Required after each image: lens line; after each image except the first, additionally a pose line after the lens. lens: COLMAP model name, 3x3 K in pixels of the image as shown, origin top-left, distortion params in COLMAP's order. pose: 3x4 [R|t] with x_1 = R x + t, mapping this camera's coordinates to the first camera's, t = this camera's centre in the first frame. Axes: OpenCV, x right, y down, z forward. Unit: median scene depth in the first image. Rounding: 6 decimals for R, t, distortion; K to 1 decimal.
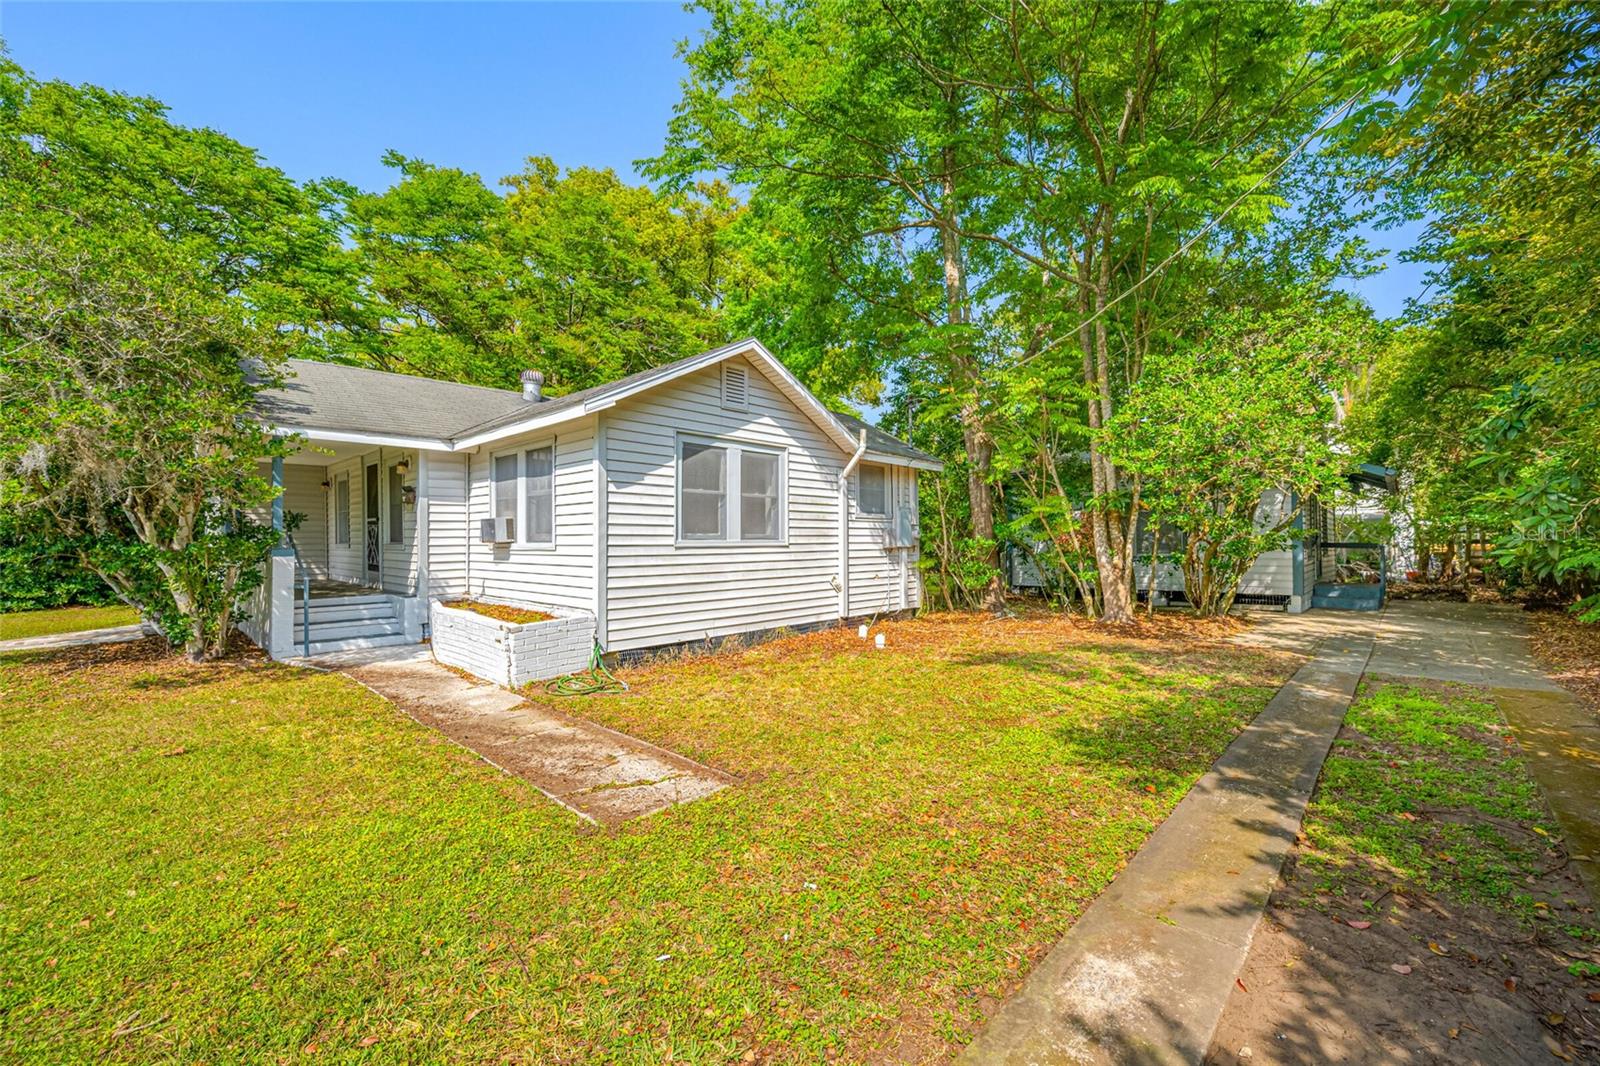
lens RADIAL K [[643.5, 0, 801.2], [0, 643.5, 532.4], [0, 0, 1]] dist [-0.000134, 0.000208]
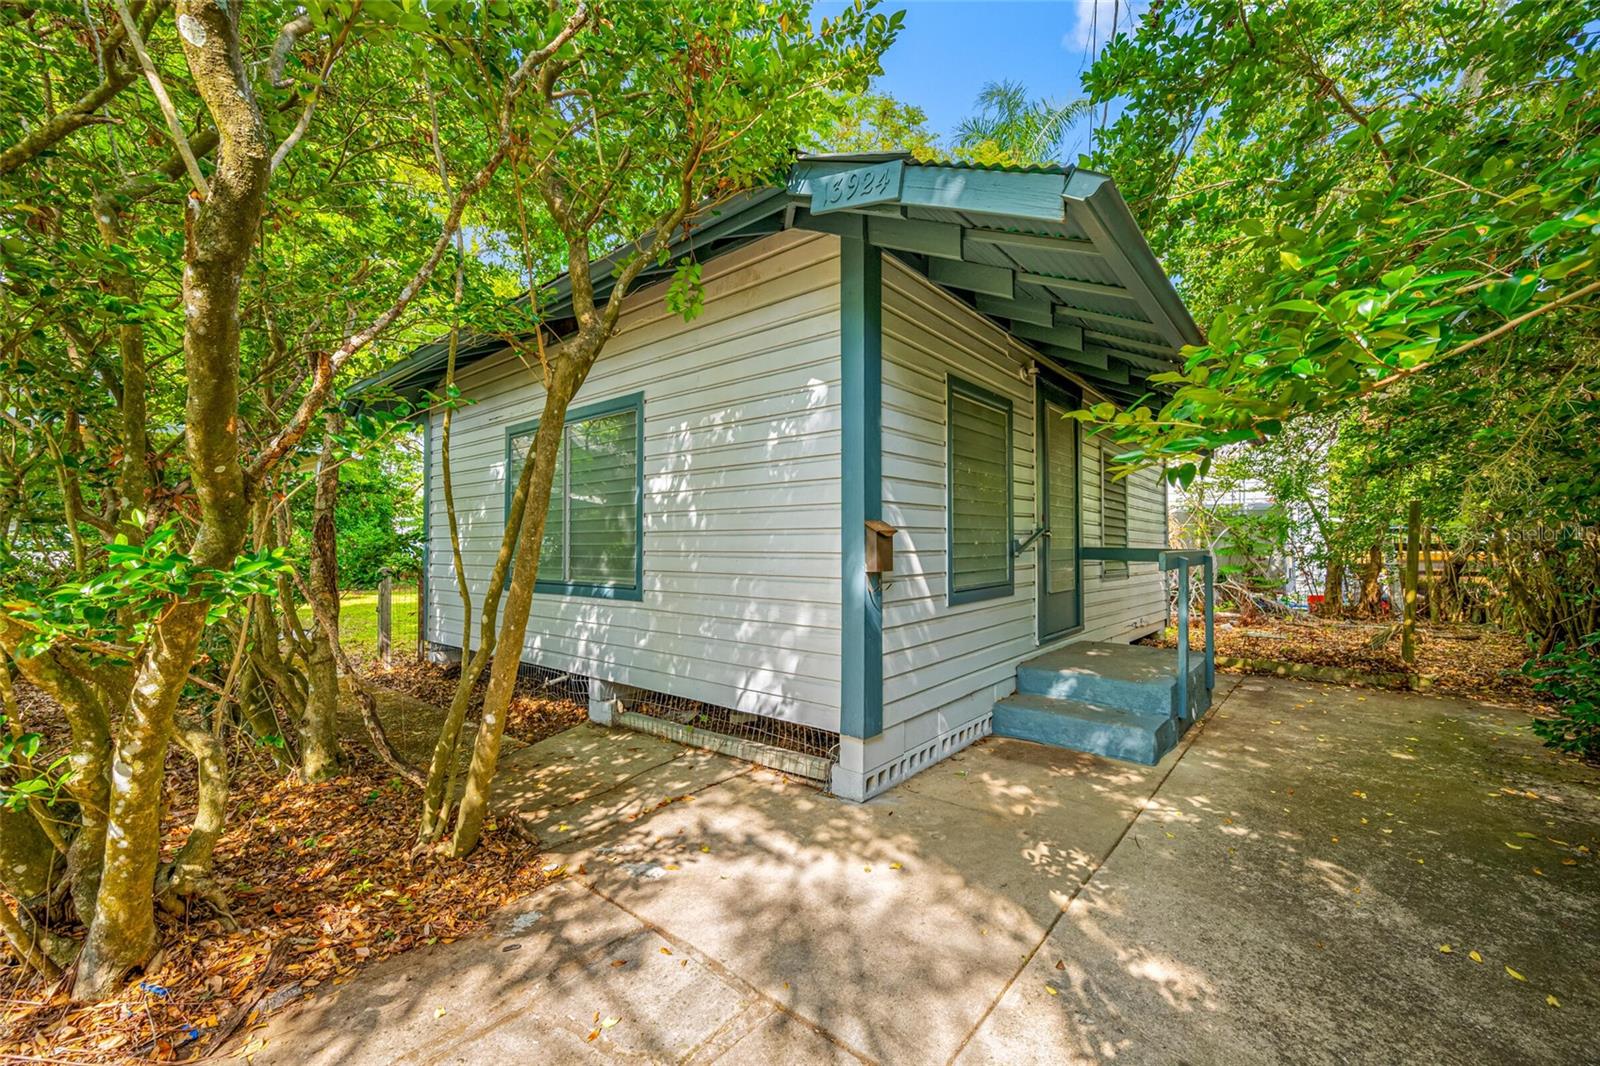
lens RADIAL K [[643.5, 0, 796.3], [0, 643.5, 534.3], [0, 0, 1]] dist [-0.000134, 0.000208]
pose [[0.998345, 0.007110, 0.057070, 0.451949], [-0.007145, 0.999974, 0.000410, 0.006697], [-0.057065, -0.000817, 0.998370, 0.447476]]
